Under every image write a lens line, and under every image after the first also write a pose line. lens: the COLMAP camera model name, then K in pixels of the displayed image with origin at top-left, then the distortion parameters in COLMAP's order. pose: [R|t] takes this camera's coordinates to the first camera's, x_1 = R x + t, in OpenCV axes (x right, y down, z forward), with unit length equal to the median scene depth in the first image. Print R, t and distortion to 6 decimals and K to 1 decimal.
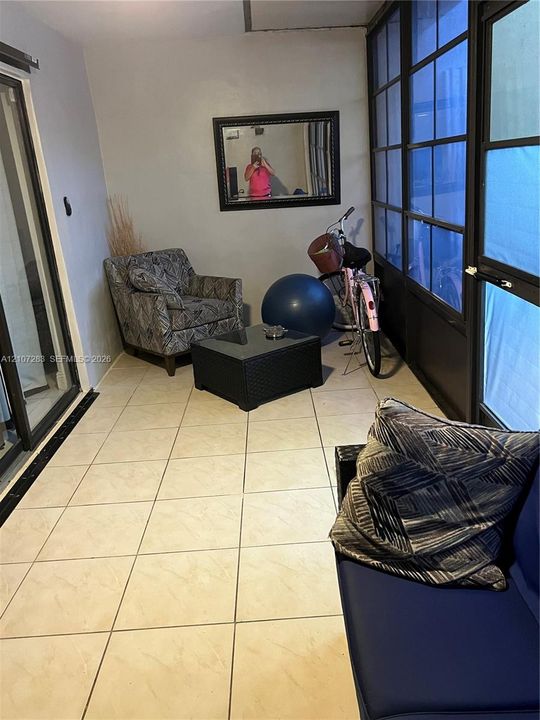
lens RADIAL K [[617.3, 0, 270.0], [0, 617.3, 360.0], [0, 0, 1]] dist [0.000676, -0.004505]
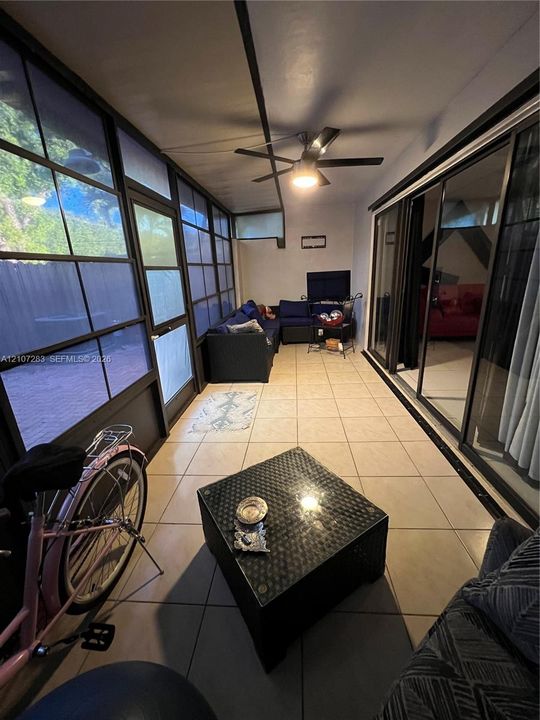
lens RADIAL K [[284.9, 0, 270.0], [0, 284.9, 360.0], [0, 0, 1]] dist [0.000613, 0.000036]
pose [[-0.987420, 0.094542, 0.126738, -0.096921], [0.149881, 0.814969, 0.559787, -0.520317], [-0.050364, 0.571741, -0.818887, 1.755929]]
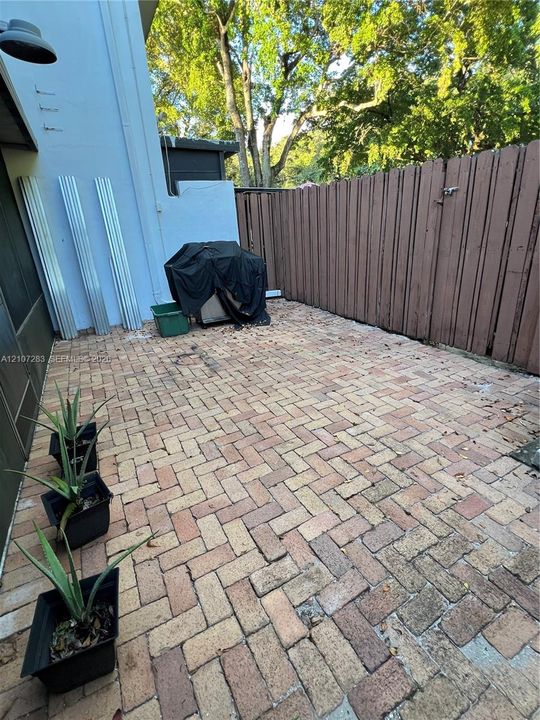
lens RADIAL K [[345.8, 0, 270.0], [0, 345.8, 360.0], [0, 0, 1]] dist [-0.001602, -0.000592]
pose [[0.890388, -0.144181, 0.431765, 0.079283], [0.128240, 0.989545, 0.065987, -0.376103], [-0.436765, -0.003385, 0.899569, 1.271585]]
